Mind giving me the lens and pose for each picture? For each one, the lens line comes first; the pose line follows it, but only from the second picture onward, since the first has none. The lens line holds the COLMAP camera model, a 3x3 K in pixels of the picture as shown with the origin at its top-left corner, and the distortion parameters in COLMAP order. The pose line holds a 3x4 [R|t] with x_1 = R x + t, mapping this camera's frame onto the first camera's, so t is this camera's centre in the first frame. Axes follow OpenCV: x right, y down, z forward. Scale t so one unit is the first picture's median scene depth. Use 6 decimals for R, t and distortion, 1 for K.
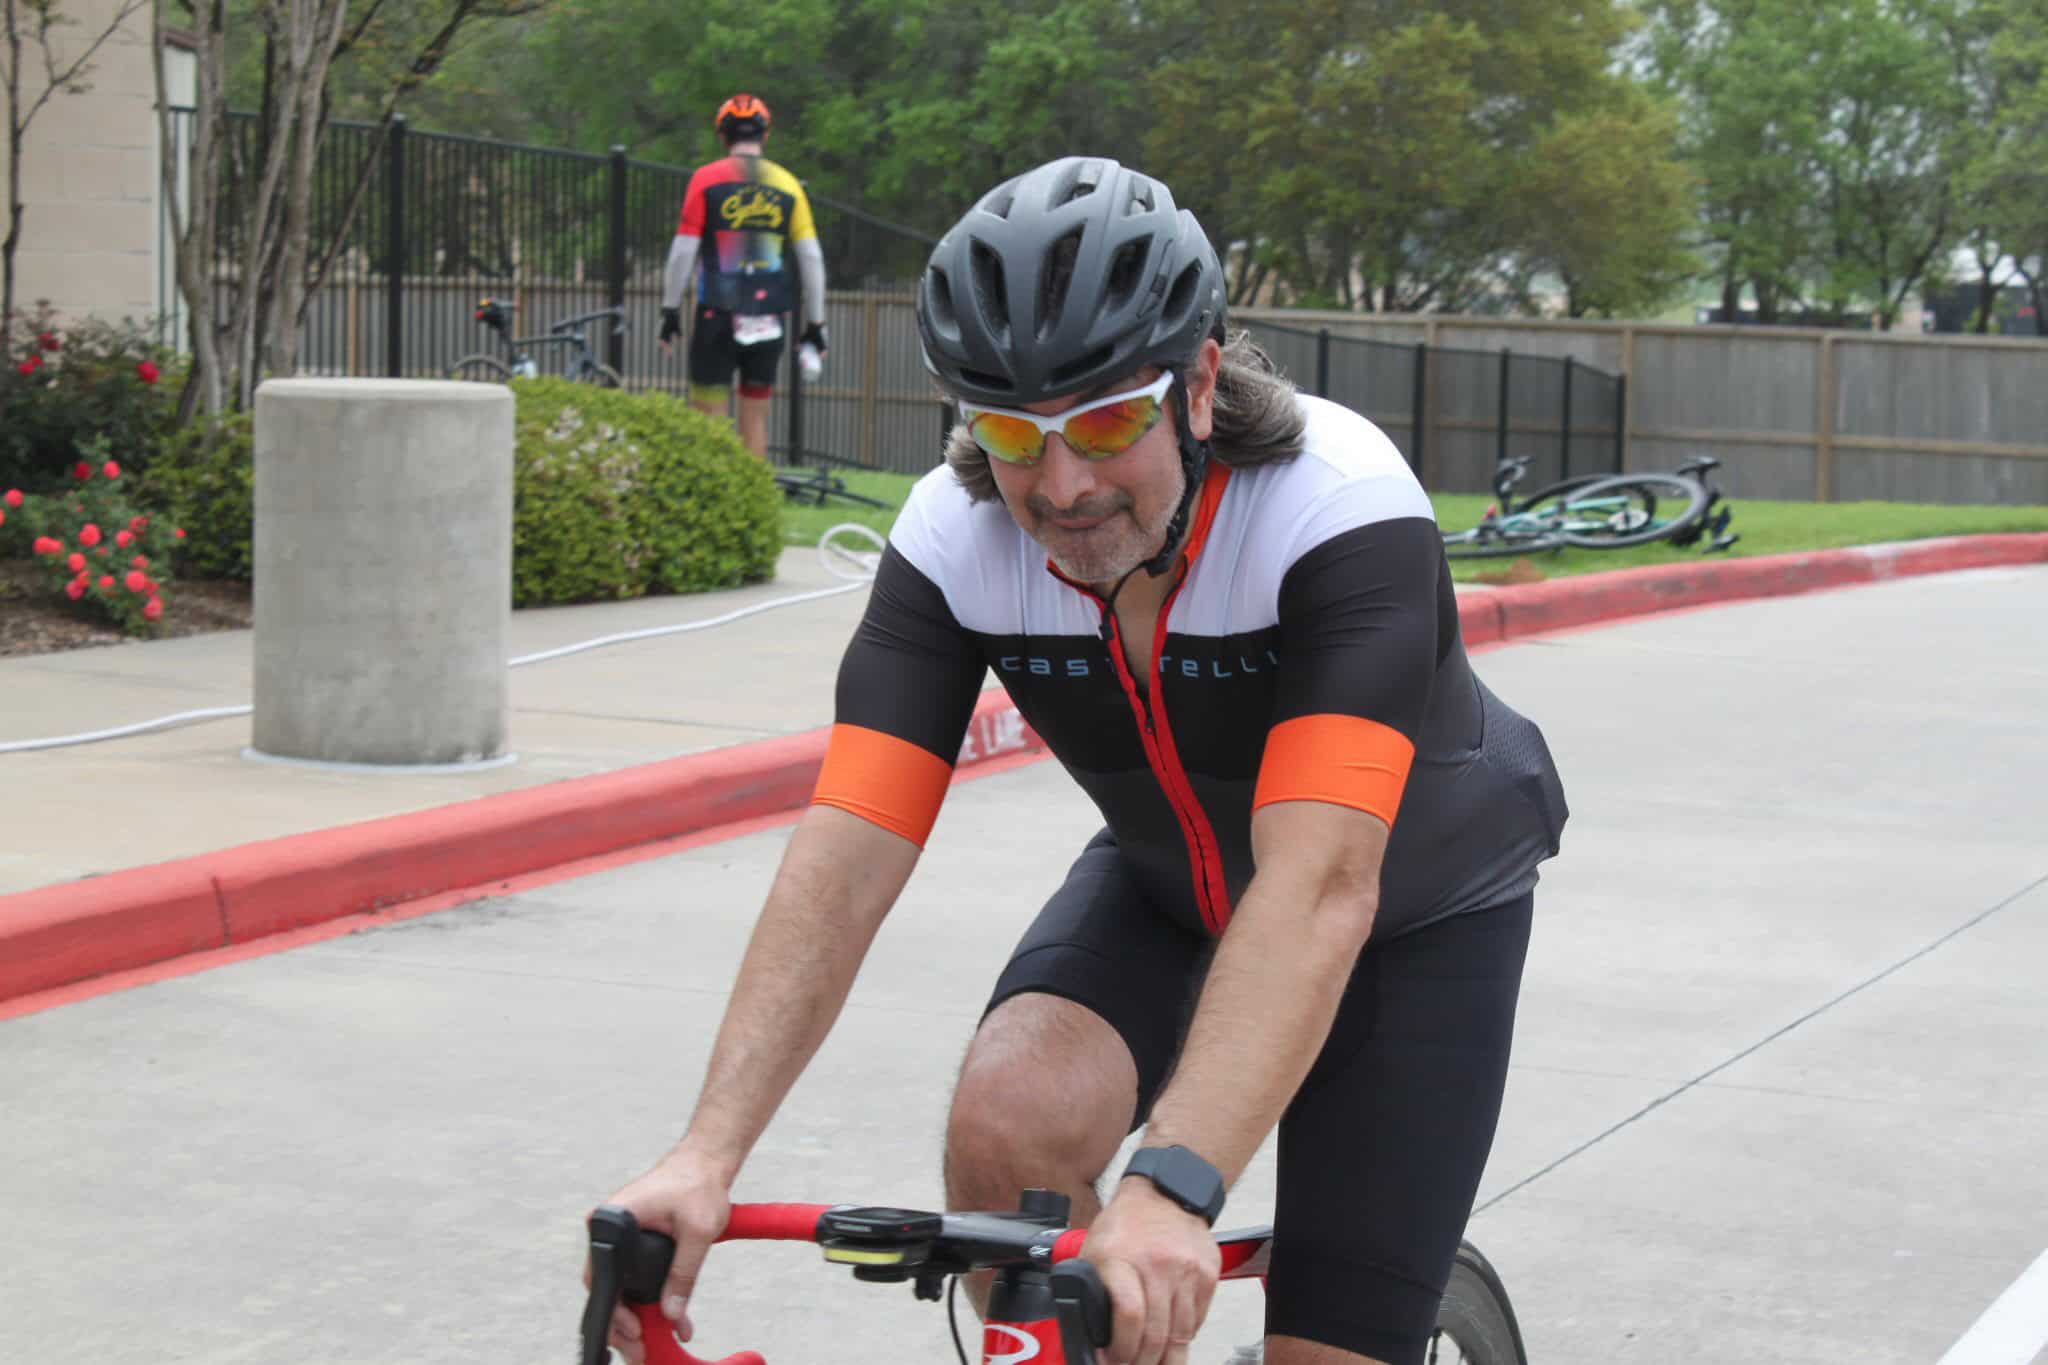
lens RADIAL K [[4750.8, 0, 1026.8], [0, 4750.8, 682.2], [0, 0, 1]] dist [0.113890, 0.000000]
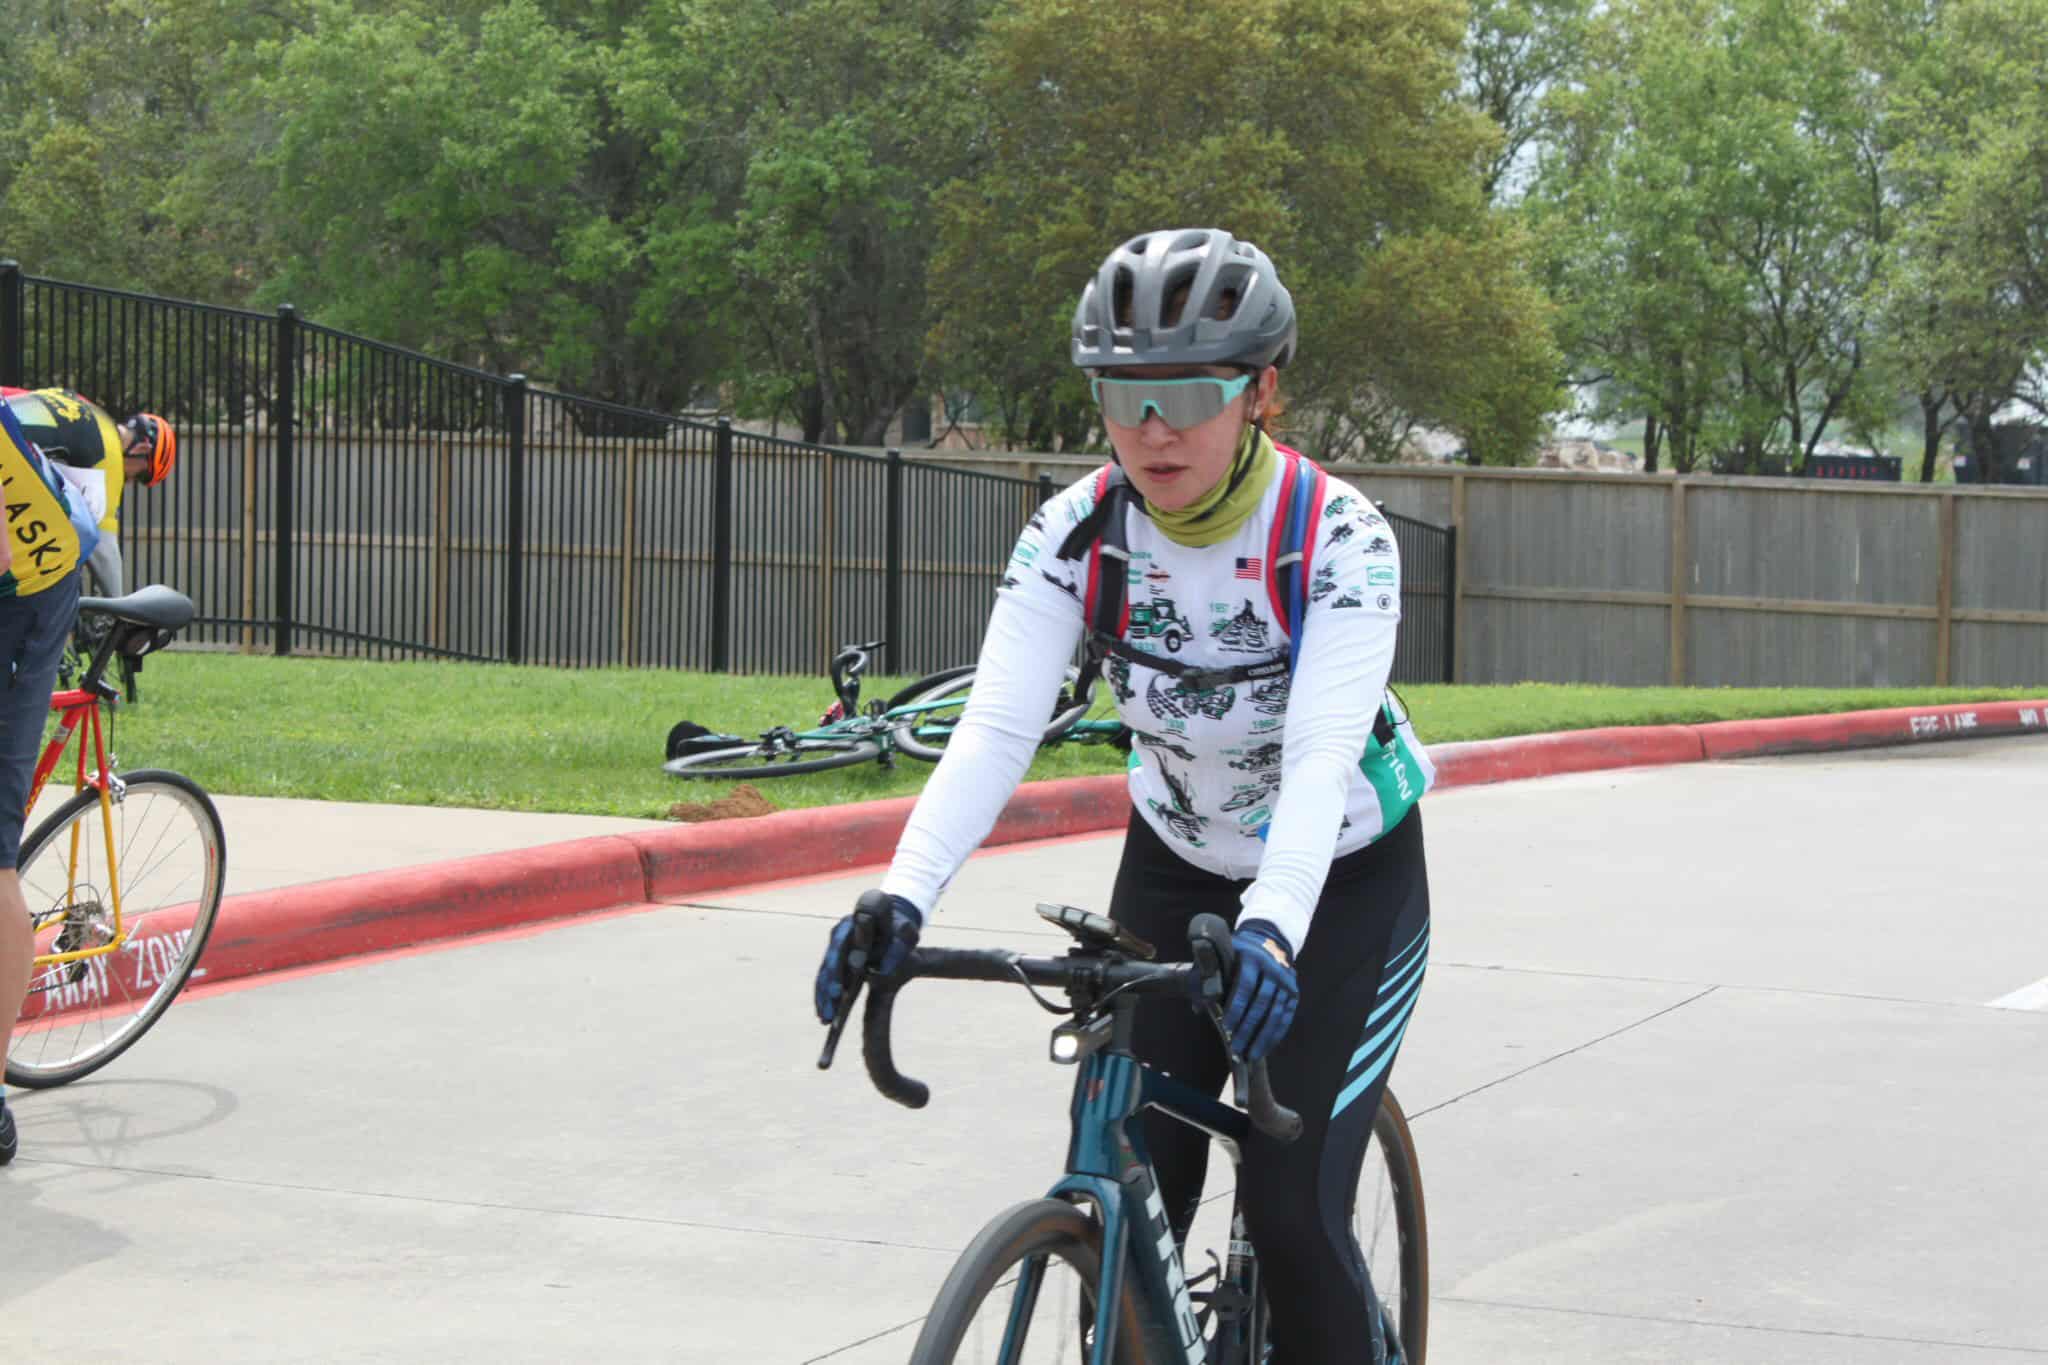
lens RADIAL K [[4801.6, 0, 1068.8], [0, 4801.6, 679.4], [0, 0, 1]] dist [0.092431, 0.000000]
pose [[0.999722, -0.005103, -0.023010, 0.121760], [0.004355, 0.999465, -0.032410, -0.012522], [0.023163, 0.032301, 0.999210, 0.178284]]
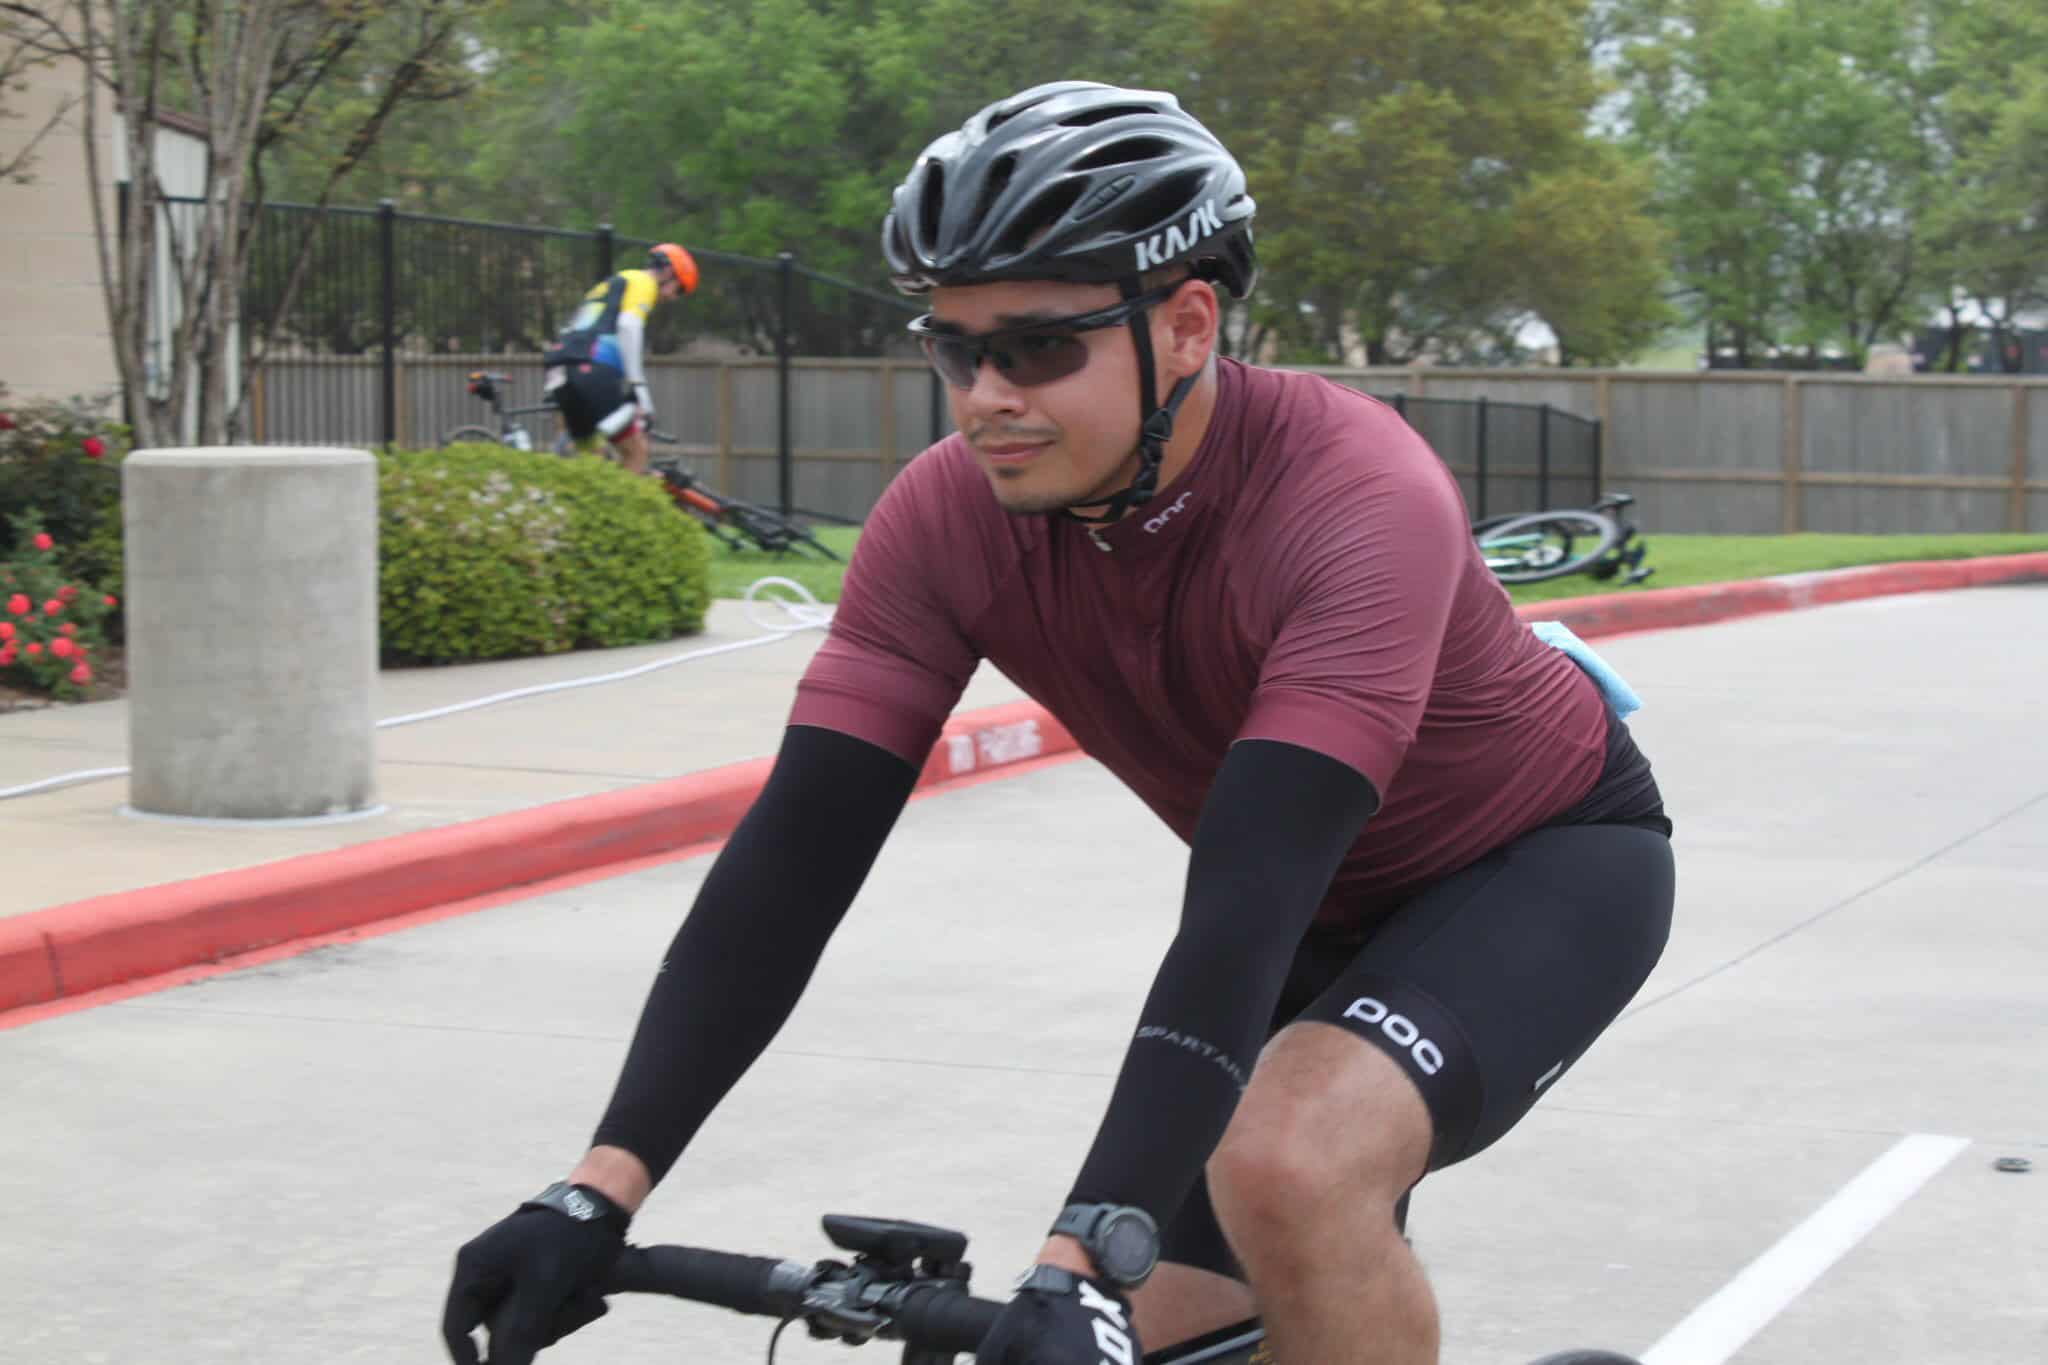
lens RADIAL K [[4475.4, 0, 1033.9], [0, 4475.4, 688.6], [0, 0, 1]] dist [0.088122, 0.000000]
pose [[0.999617, -0.023232, -0.015032, 0.022556], [0.023108, 0.999698, -0.008358, 0.000487], [0.015222, 0.008008, 0.999852, 0.011854]]
